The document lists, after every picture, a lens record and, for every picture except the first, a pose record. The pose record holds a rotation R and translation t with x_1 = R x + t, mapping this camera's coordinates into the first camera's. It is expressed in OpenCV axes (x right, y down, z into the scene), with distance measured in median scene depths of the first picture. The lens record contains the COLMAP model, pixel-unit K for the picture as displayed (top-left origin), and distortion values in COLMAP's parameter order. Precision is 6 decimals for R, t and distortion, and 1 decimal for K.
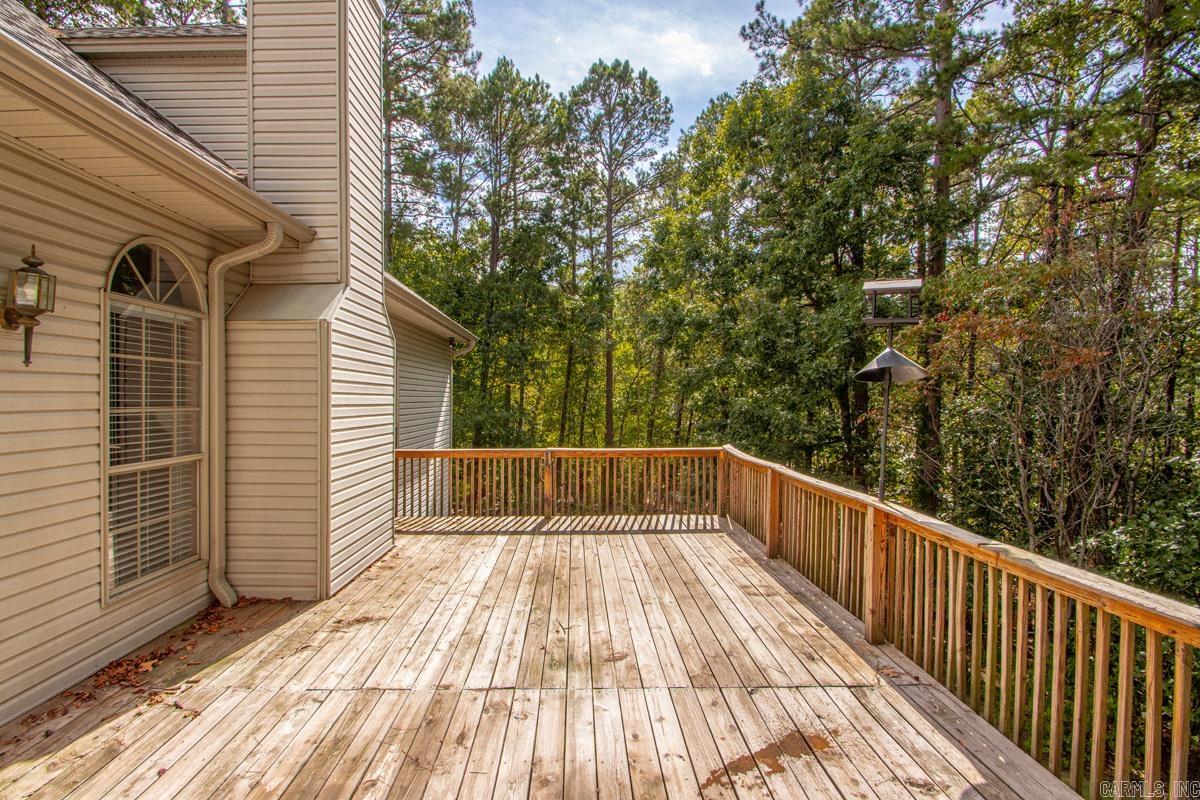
lens RADIAL K [[589.6, 0, 556.8], [0, 589.6, 396.2], [0, 0, 1]] dist [0.019811, -0.023591]
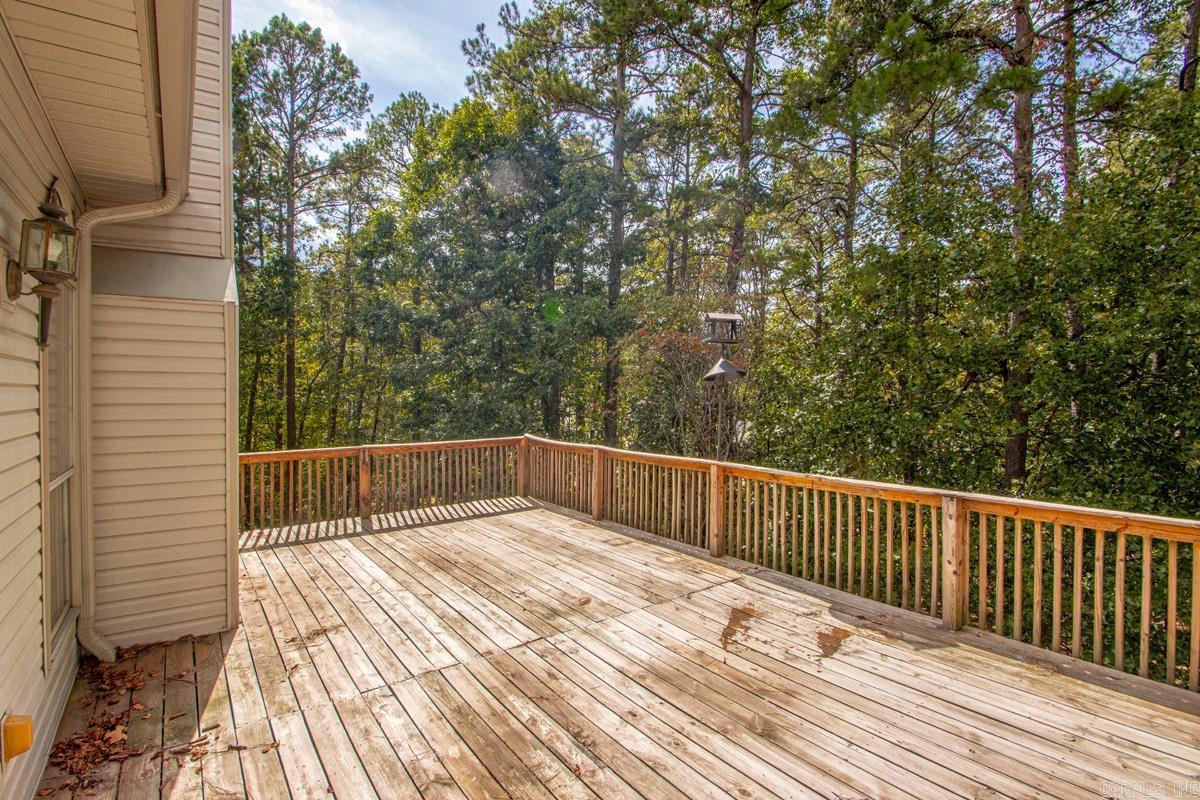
lens RADIAL K [[595.7, 0, 599.0], [0, 595.7, 396.0], [0, 0, 1]] dist [-0.001877, -0.000307]
pose [[0.797498, -0.006614, 0.603285, -0.568801], [0.002706, 0.999969, 0.007386, 0.000644], [-0.603315, -0.004258, 0.797491, -0.013445]]
